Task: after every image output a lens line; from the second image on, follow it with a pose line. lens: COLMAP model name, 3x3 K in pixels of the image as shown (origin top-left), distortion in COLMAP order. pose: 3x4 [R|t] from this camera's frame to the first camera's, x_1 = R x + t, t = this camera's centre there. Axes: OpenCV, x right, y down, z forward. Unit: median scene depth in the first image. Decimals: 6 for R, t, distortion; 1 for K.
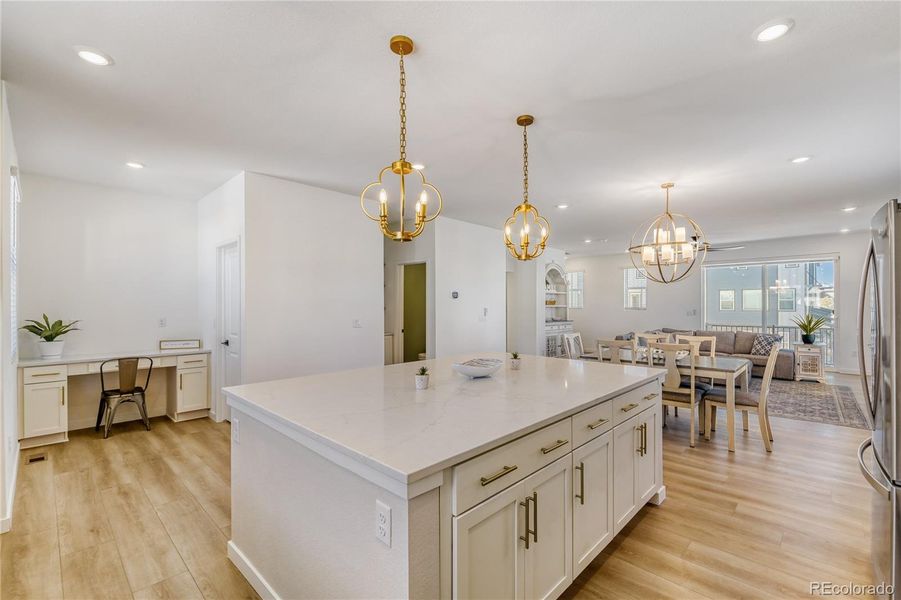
lens RADIAL K [[395.3, 0, 450.4], [0, 395.3, 304.7], [0, 0, 1]] dist [0.006716, -0.009188]
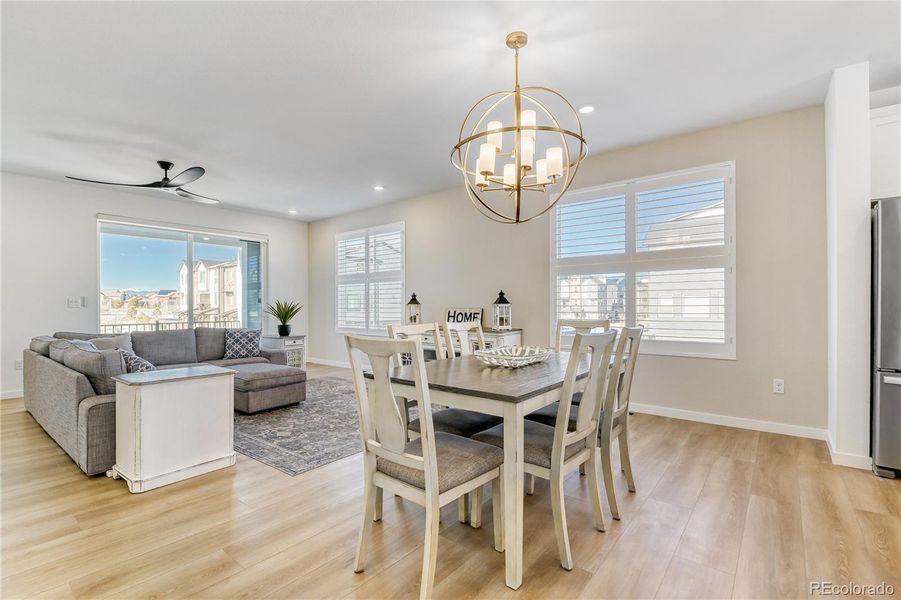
lens RADIAL K [[408.0, 0, 457.9], [0, 408.0, 311.1], [0, 0, 1]] dist [-0.013943, -0.001449]
pose [[-0.093760, -0.011273, 0.995531, 0.003863], [0.004303, 0.999922, 0.011728, 0.038371], [-0.995586, 0.005383, -0.093704, 0.734683]]
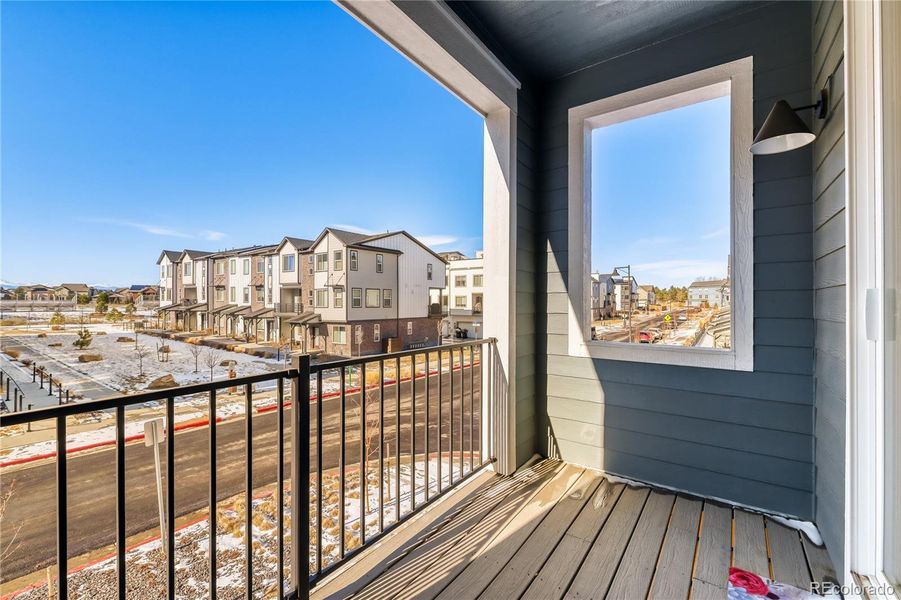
lens RADIAL K [[395.3, 0, 458.2], [0, 395.3, 299.0], [0, 0, 1]] dist [0.006716, -0.009188]
pose [[-0.150895, 0.009824, 0.988501, 0.920059], [0.001463, 0.999952, -0.009715, 0.037244], [-0.988549, -0.000020, -0.150902, 1.391901]]
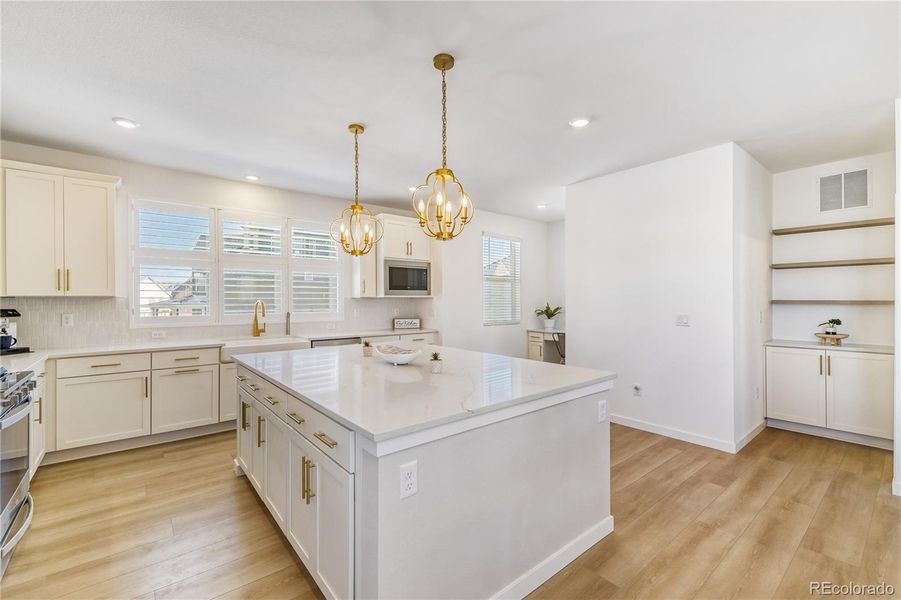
lens RADIAL K [[395.3, 0, 458.1], [0, 395.3, 303.1], [0, 0, 1]] dist [0.006716, -0.009188]
pose [[-0.112447, 0.011932, -0.993586, 0.412071], [0.005227, 0.999921, 0.011417, 0.003249], [0.993644, -0.003909, -0.112501, 0.477315]]
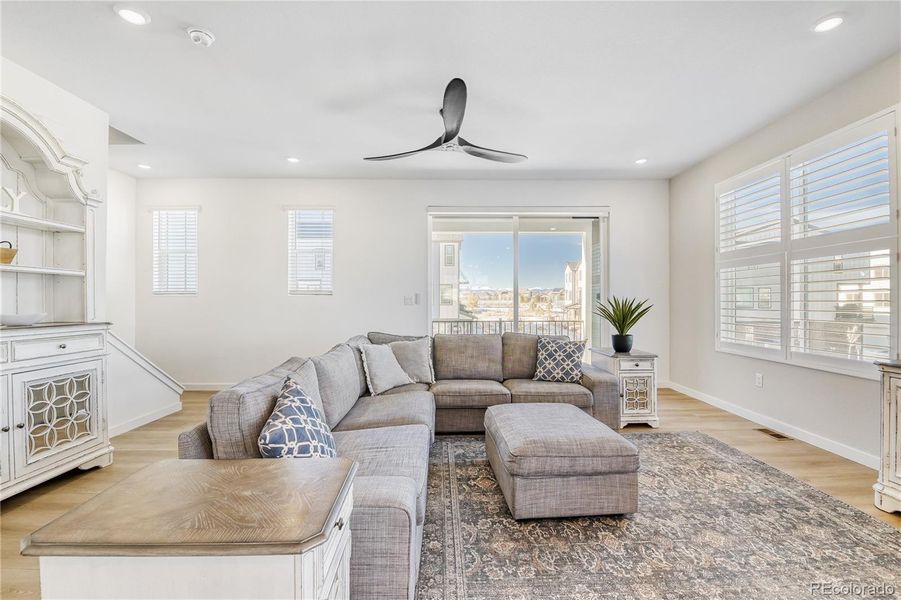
lens RADIAL K [[395.3, 0, 463.2], [0, 395.3, 295.8], [0, 0, 1]] dist [0.006716, -0.009188]
pose [[0.696113, 0.012549, 0.717823, 0.381815], [-0.001829, 0.999875, -0.015706, 0.032338], [-0.717930, 0.009620, 0.696049, 0.806425]]
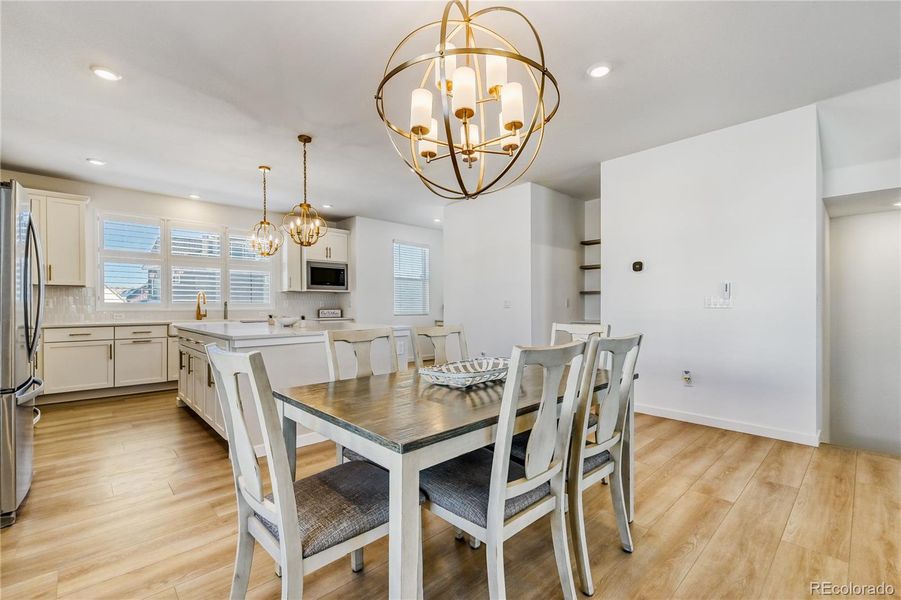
lens RADIAL K [[395.3, 0, 458.2], [0, 395.3, 309.7], [0, 0, 1]] dist [0.006716, -0.009188]
pose [[-0.039663, 0.014059, -0.999114, 0.615697], [0.005188, 0.999890, 0.013864, 0.034101], [0.999200, -0.004633, -0.039732, 0.654136]]
